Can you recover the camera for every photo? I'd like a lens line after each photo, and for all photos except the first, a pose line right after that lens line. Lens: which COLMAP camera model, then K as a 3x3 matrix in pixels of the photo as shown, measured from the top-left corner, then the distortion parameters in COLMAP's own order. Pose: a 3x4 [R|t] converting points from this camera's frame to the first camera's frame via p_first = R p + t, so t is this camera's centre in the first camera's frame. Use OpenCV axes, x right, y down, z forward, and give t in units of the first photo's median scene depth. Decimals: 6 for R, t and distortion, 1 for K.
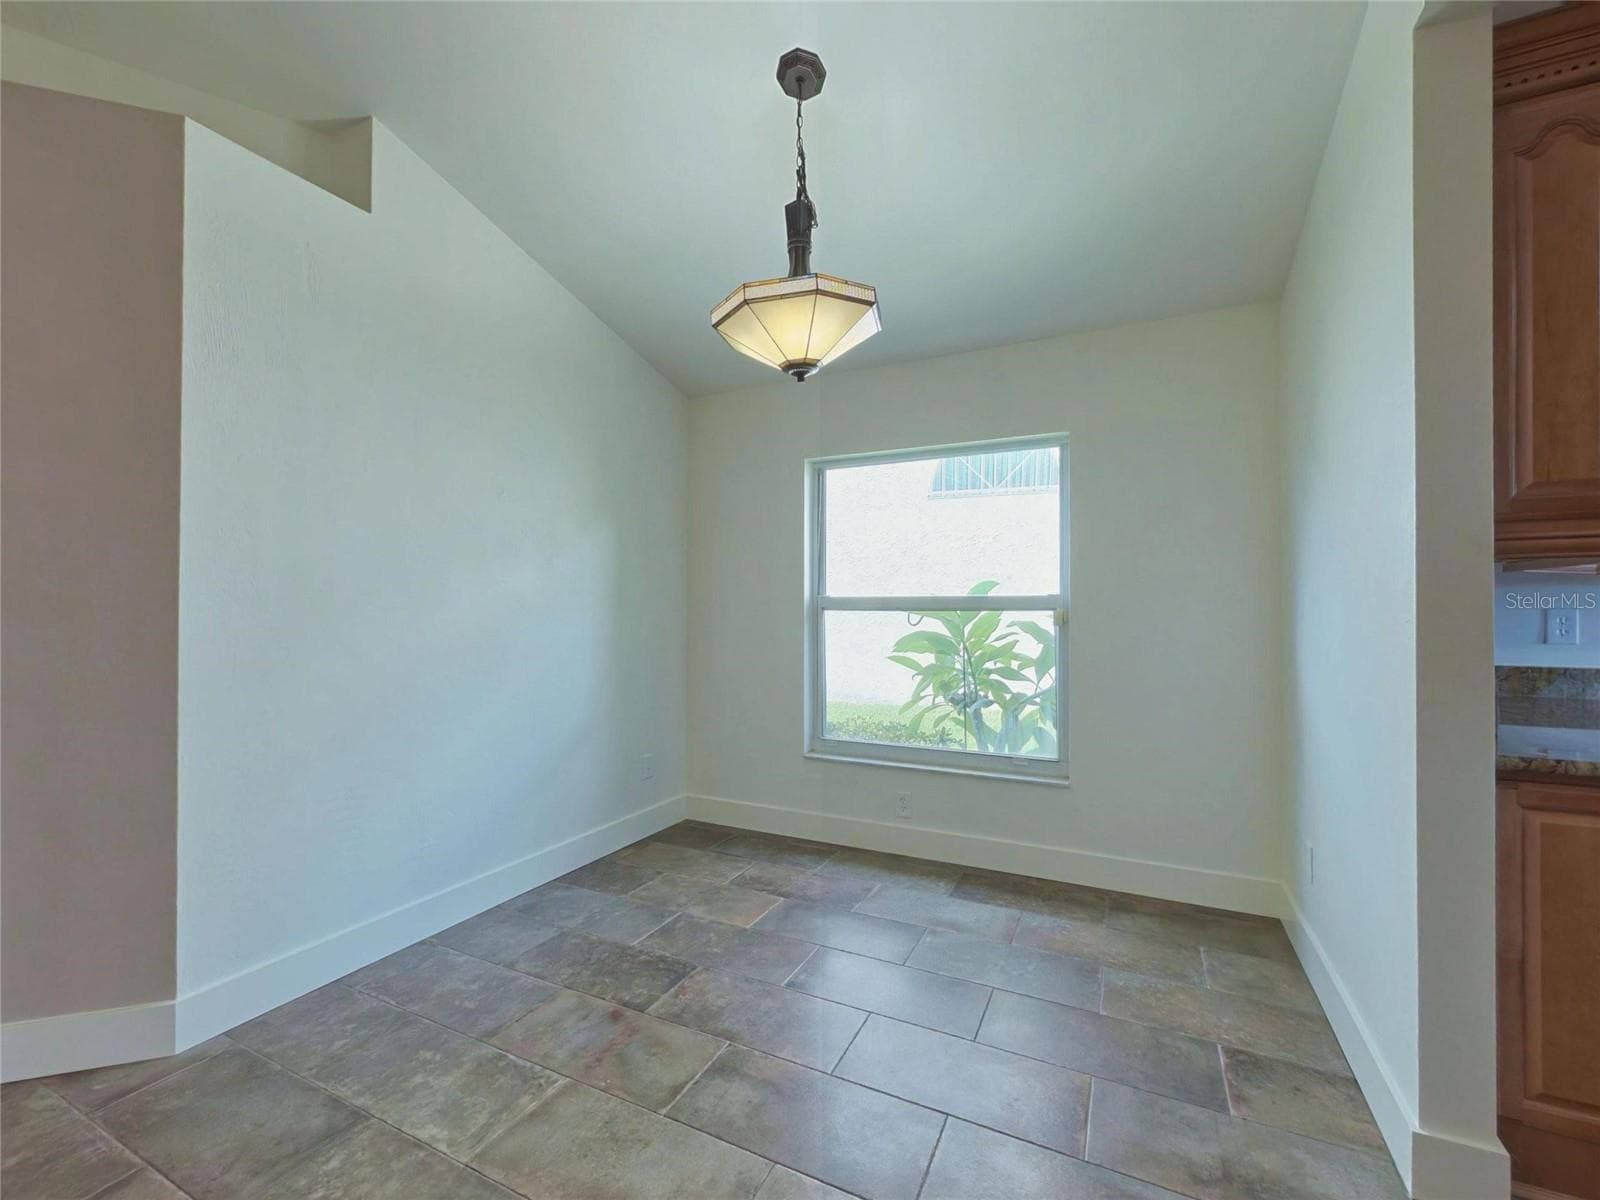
lens RADIAL K [[678.5, 0, 798.3], [0, 678.5, 606.1], [0, 0, 1]] dist [0.000126, 0.000117]
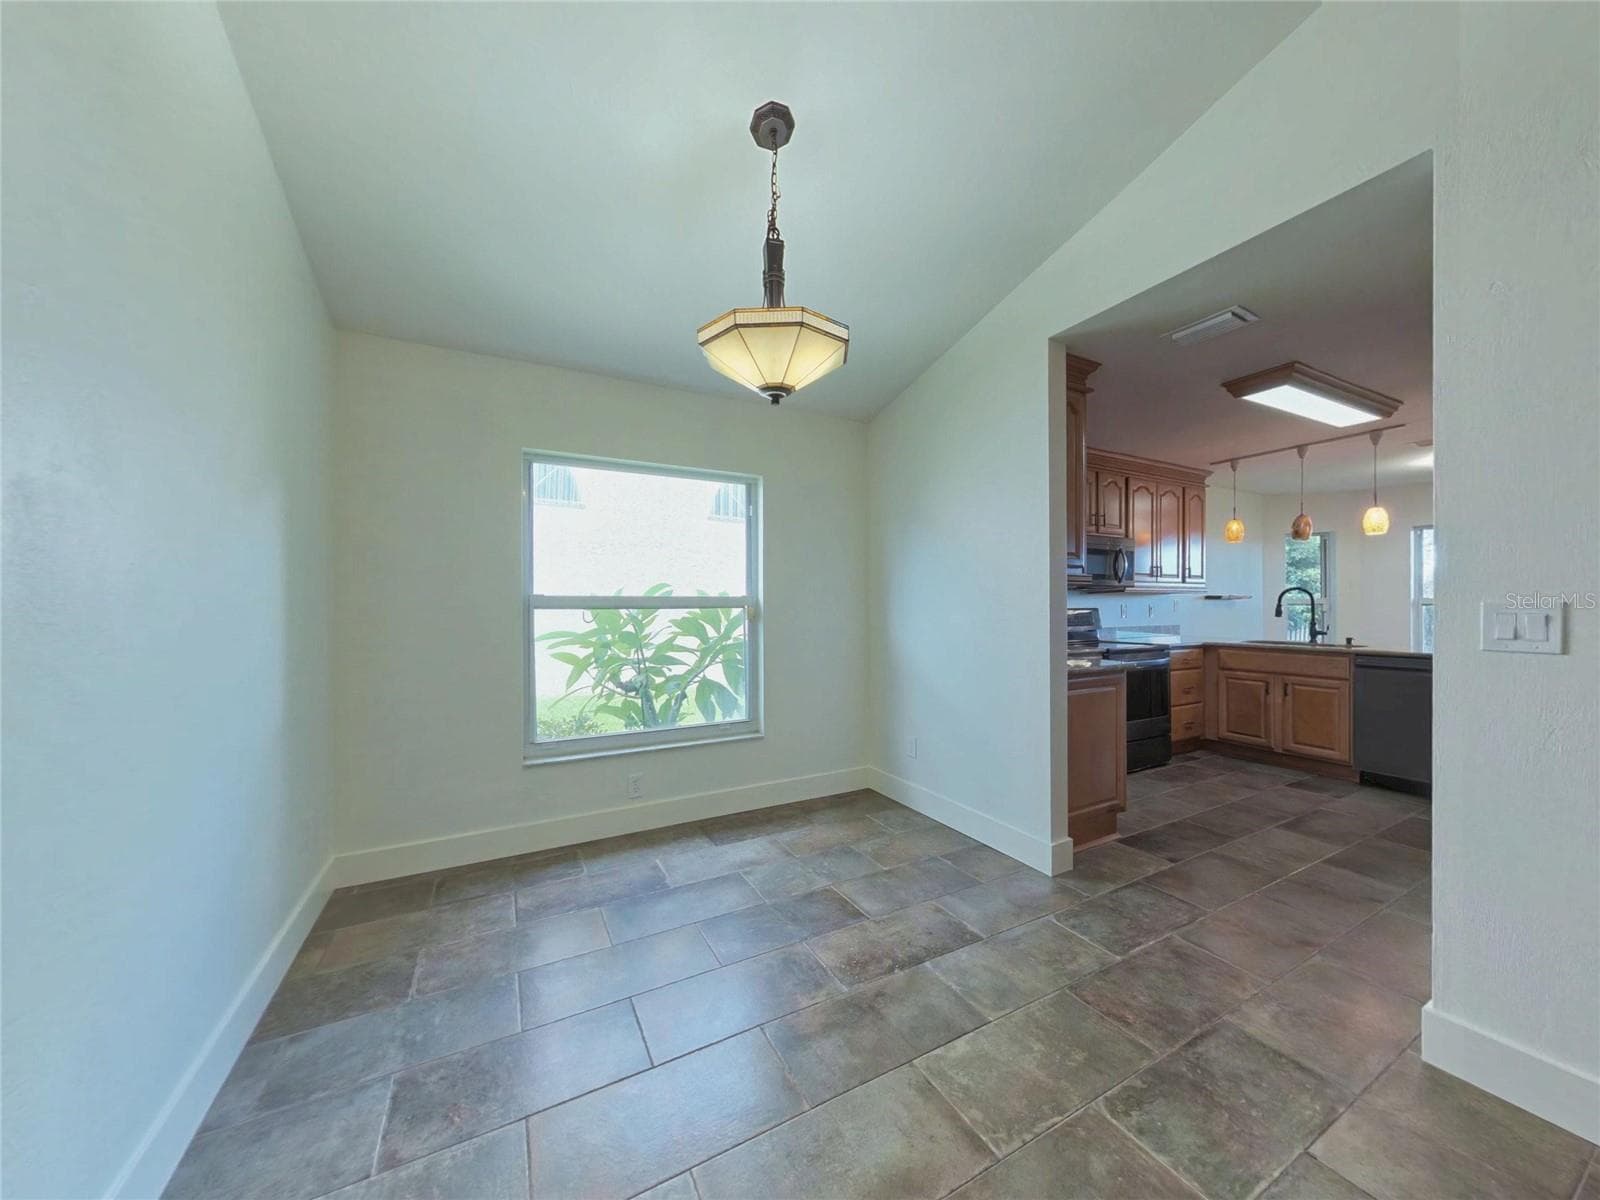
lens RADIAL K [[565.2, 0, 797.0], [0, 565.2, 598.0], [0, 0, 1]] dist [-0.001947, -0.000209]
pose [[0.584128, 0.007637, 0.811626, -0.489402], [0.005066, 0.999902, -0.013055, 0.003311], [-0.811646, 0.011737, 0.584032, 0.284877]]
